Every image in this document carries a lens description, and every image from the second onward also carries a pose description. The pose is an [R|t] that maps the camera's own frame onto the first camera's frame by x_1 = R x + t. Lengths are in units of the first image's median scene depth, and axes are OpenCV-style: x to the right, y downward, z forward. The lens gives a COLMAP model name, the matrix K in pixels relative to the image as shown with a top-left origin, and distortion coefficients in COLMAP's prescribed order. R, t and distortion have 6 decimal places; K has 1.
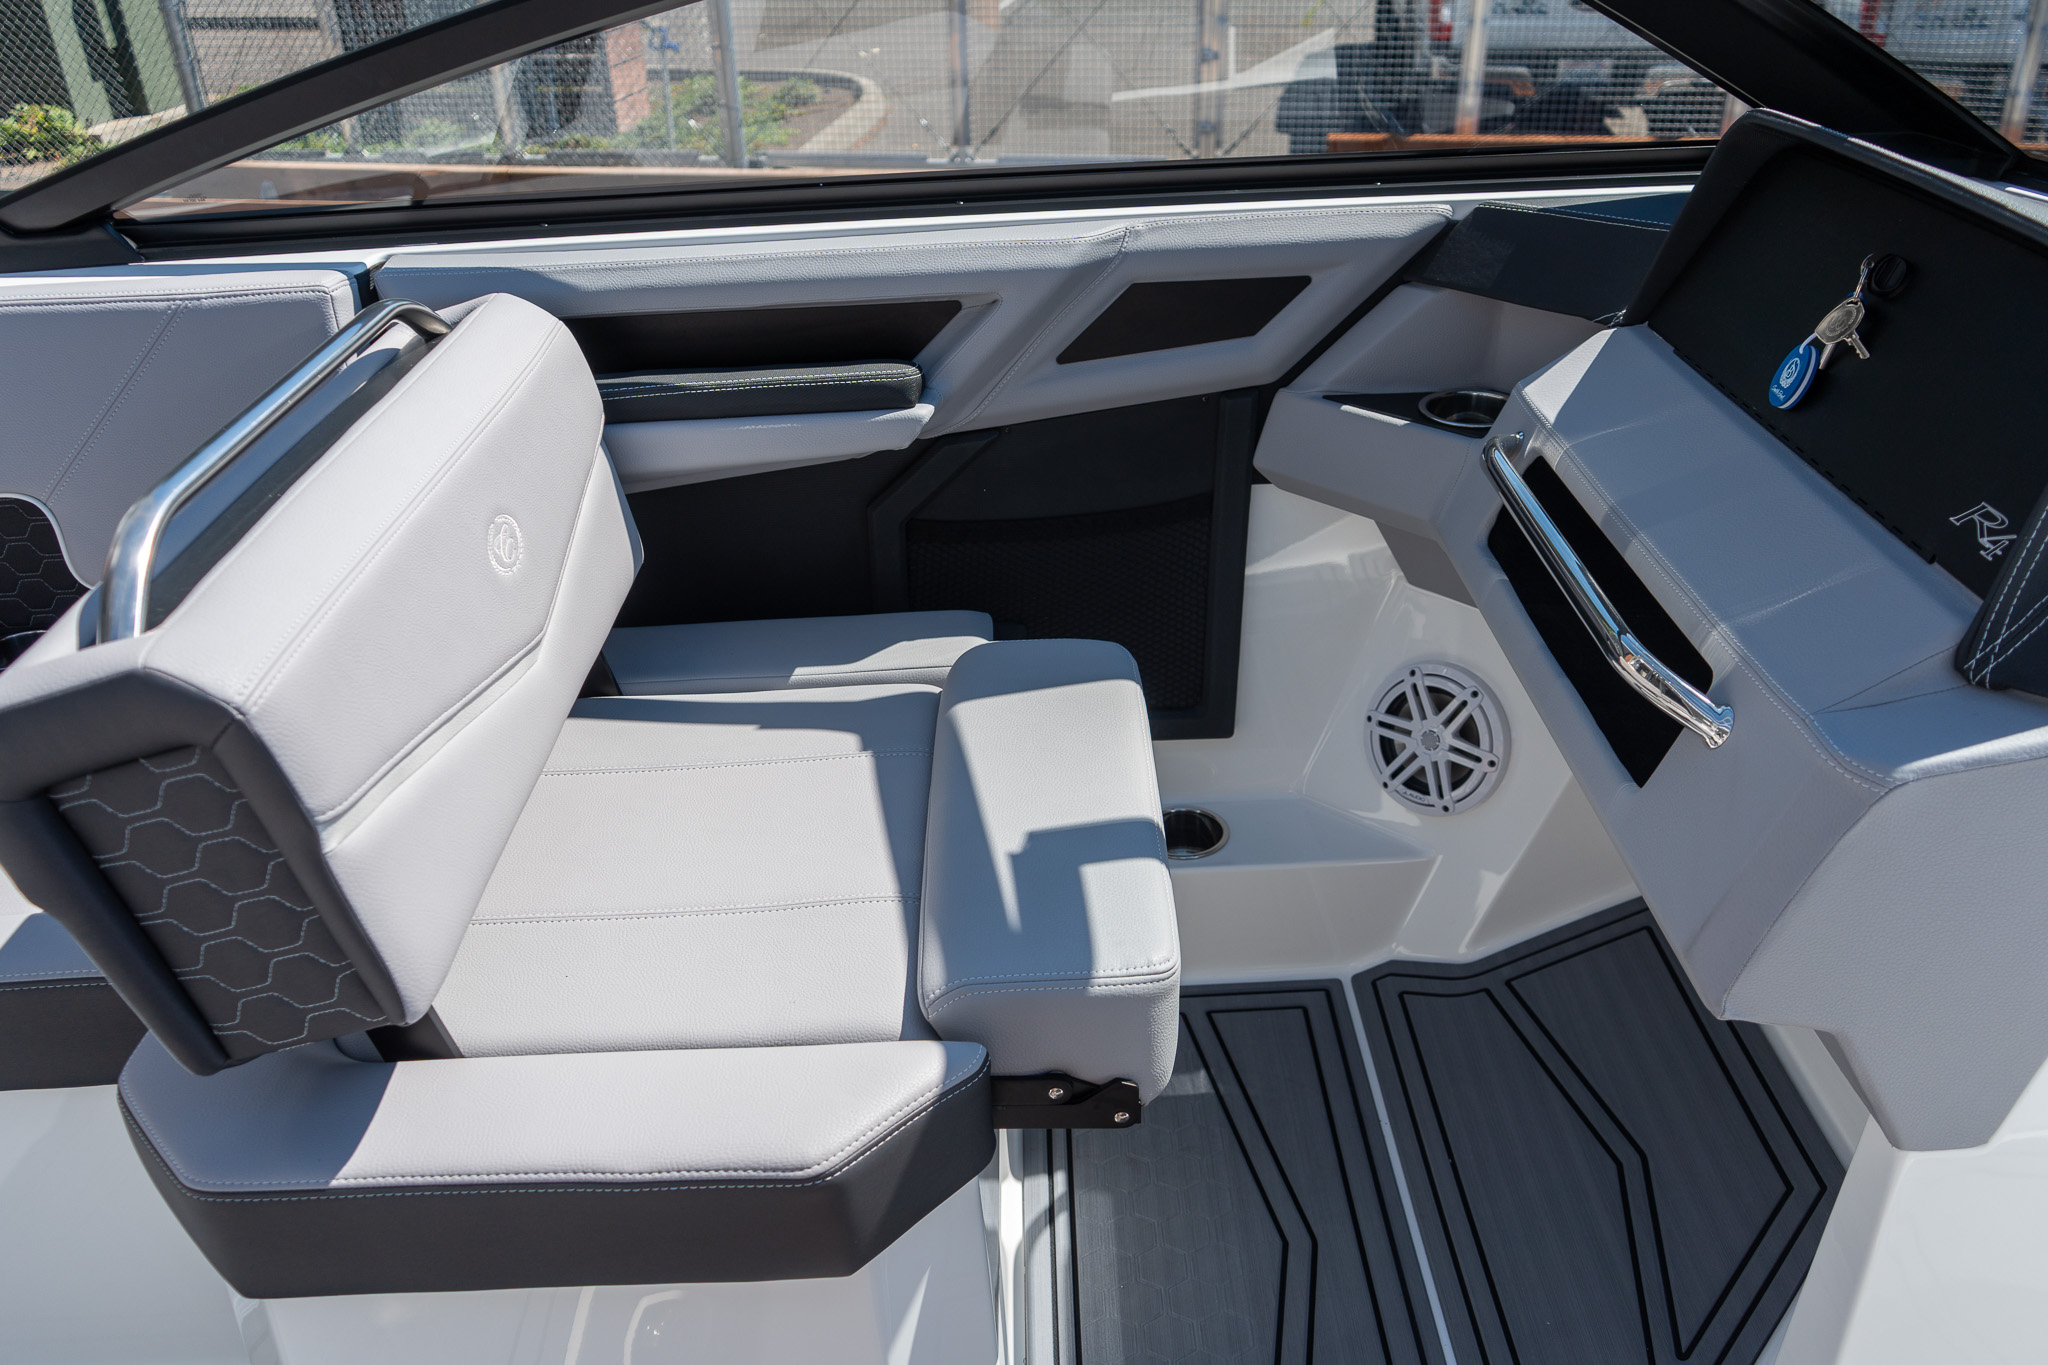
lens RADIAL K [[1614.7, 0, 1059.1], [0, 1614.7, 682.5], [0, 0, 1]] dist [-0.012459, -0.005199]
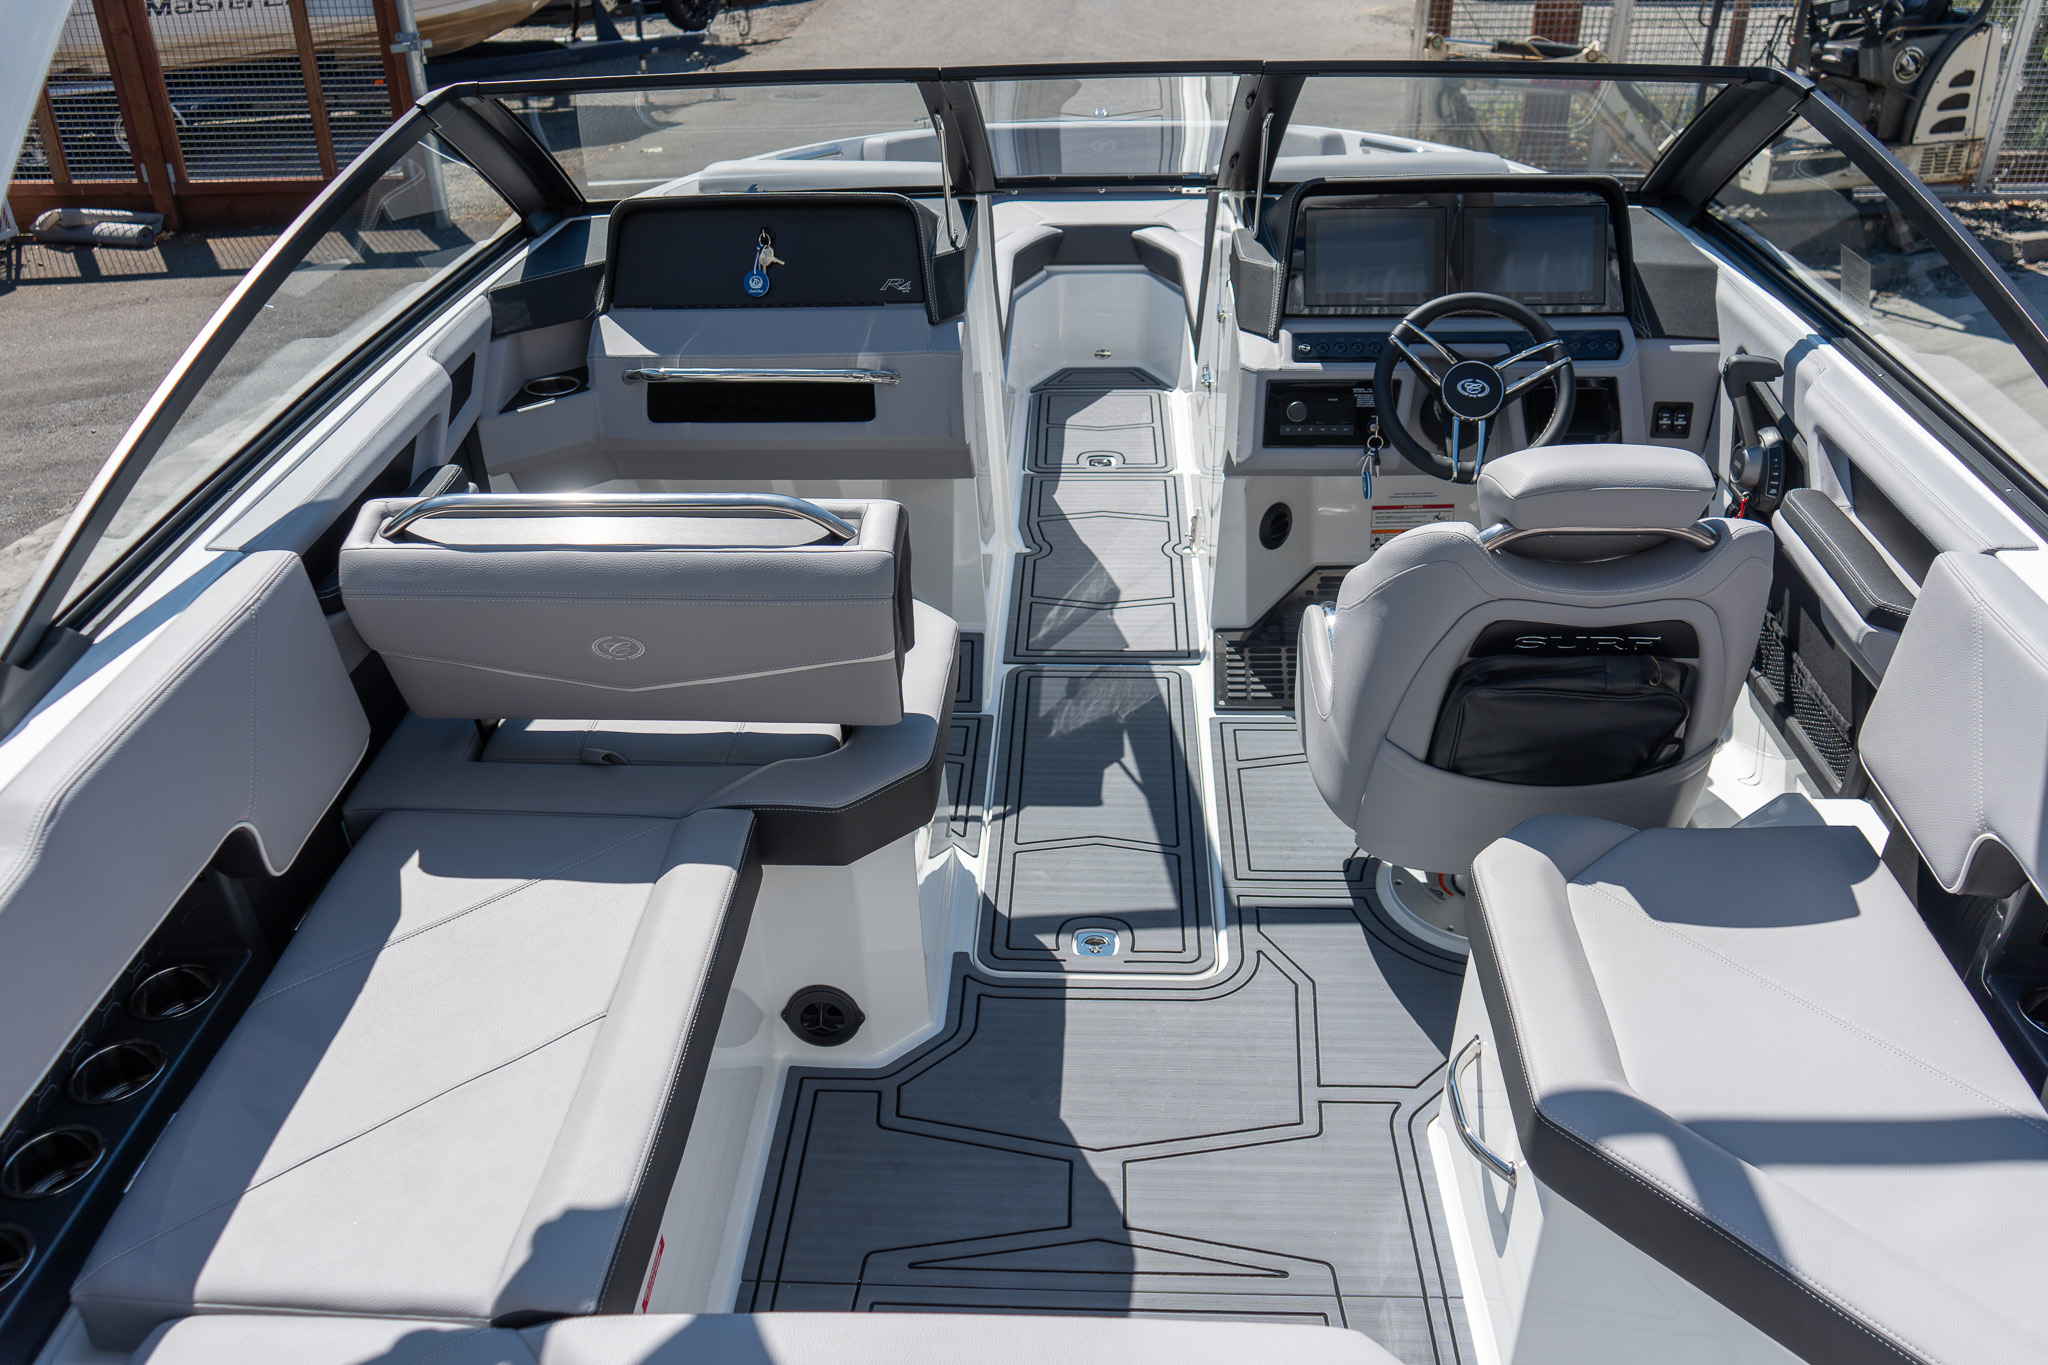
lens RADIAL K [[1689.3, 0, 1012.4], [0, 1689.3, 689.0], [0, 0, 1]] dist [-0.014418, 0.000781]
pose [[0.082866, -0.471601, 0.877910, -1.593179], [0.500617, 0.781419, 0.372514, -0.356607], [-0.861694, 0.408628, 0.300844, 0.087889]]
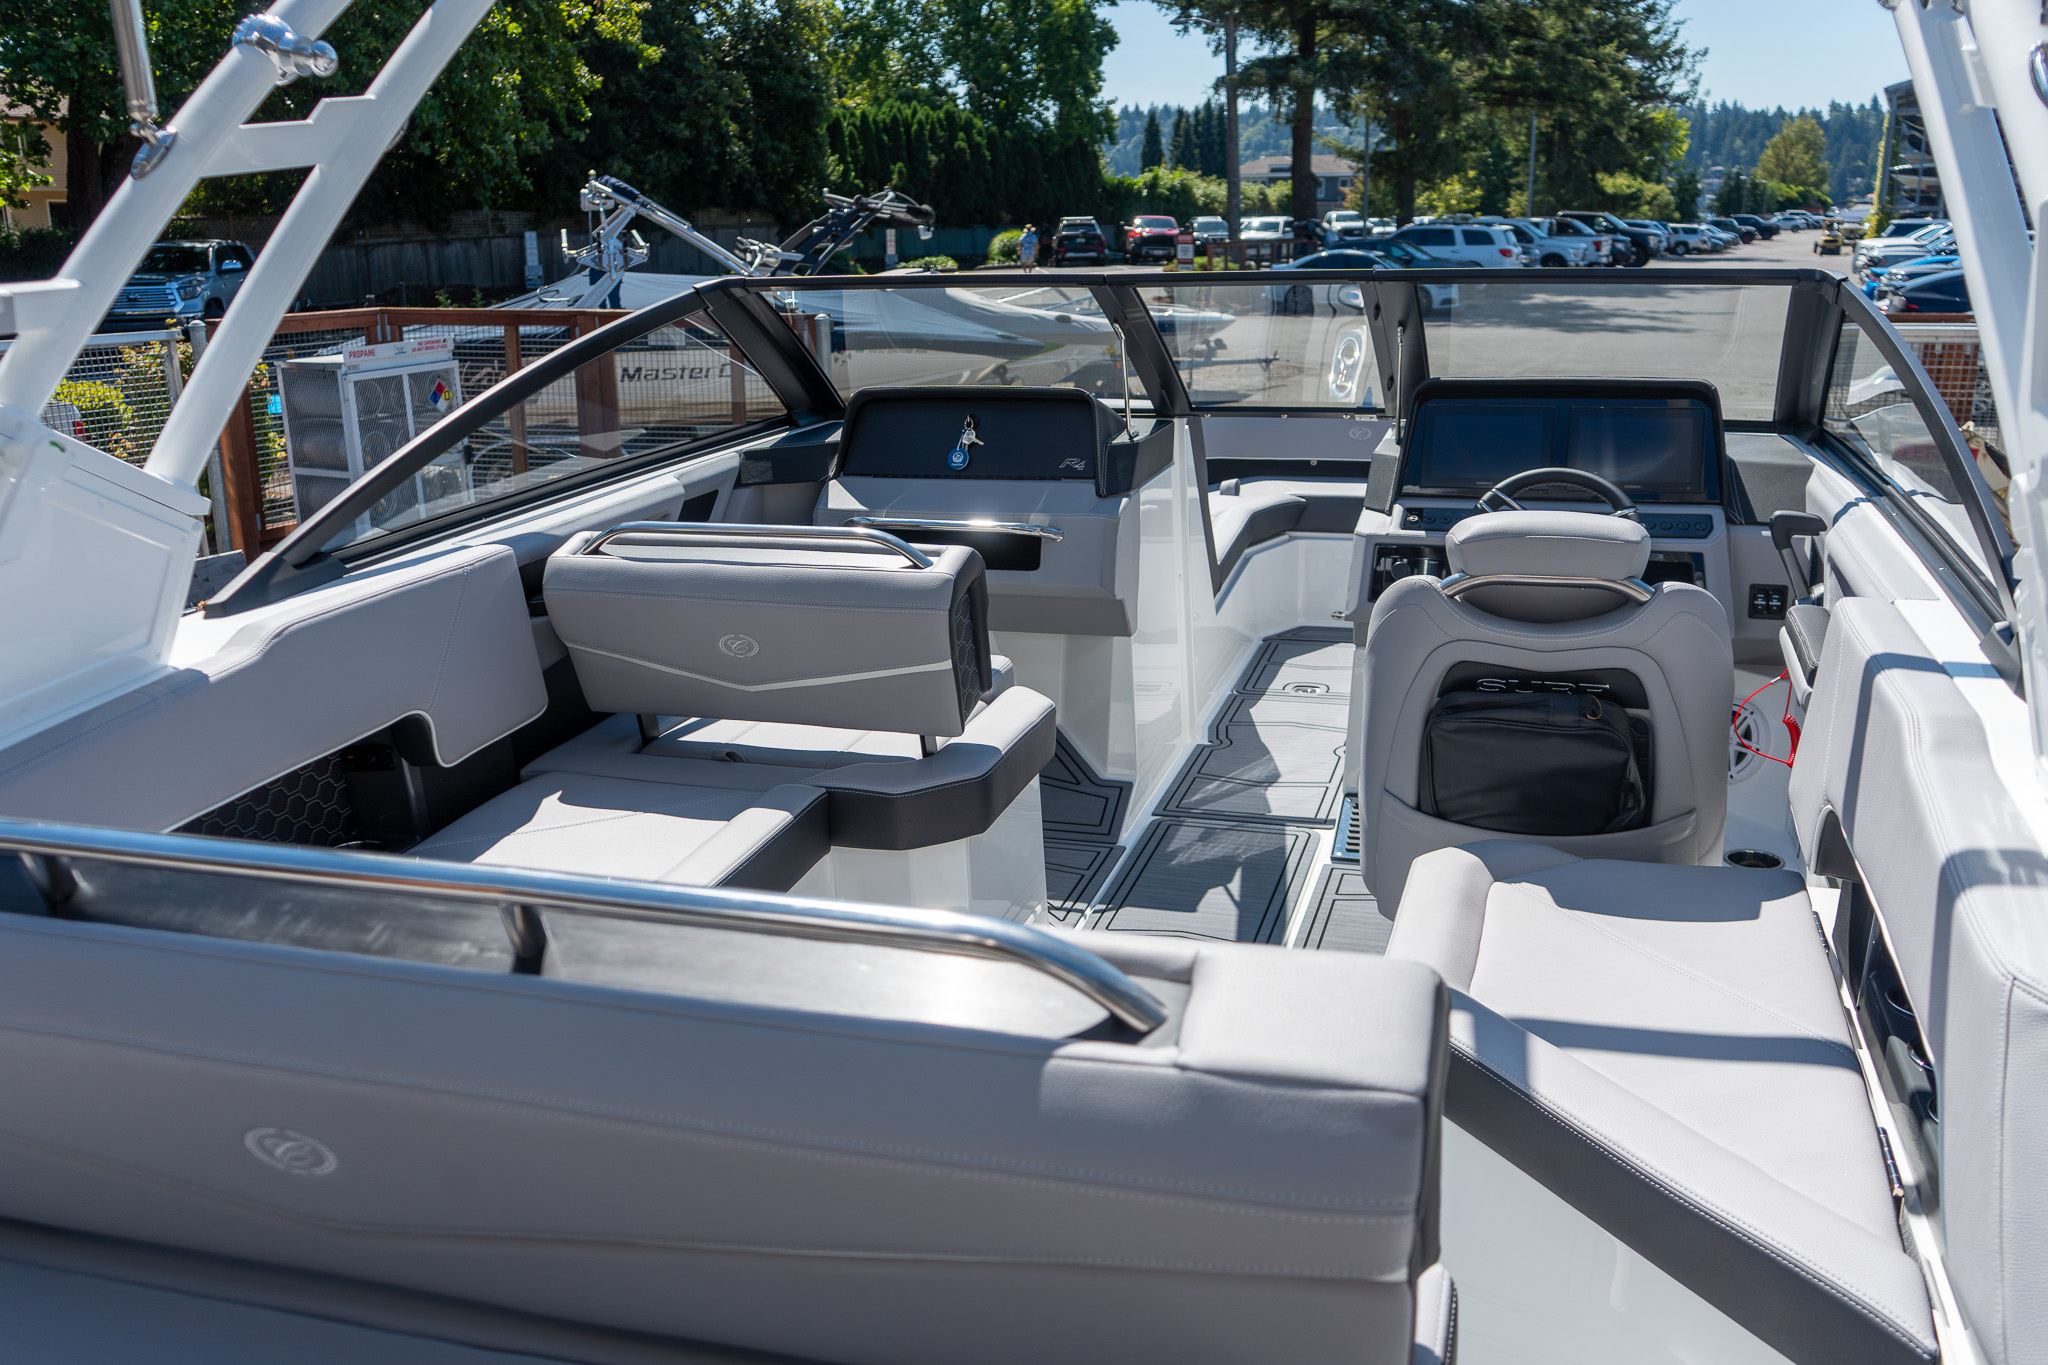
lens RADIAL K [[1772.7, 0, 1024.0], [0, 1772.7, 682.5], [0, 0, 1]] dist [-0.026722, 0.007900]
pose [[0.323882, -0.223901, 0.919222, -1.966463], [0.470531, 0.881032, 0.048810, 0.055103], [-0.820793, 0.416714, 0.390703, -0.162062]]
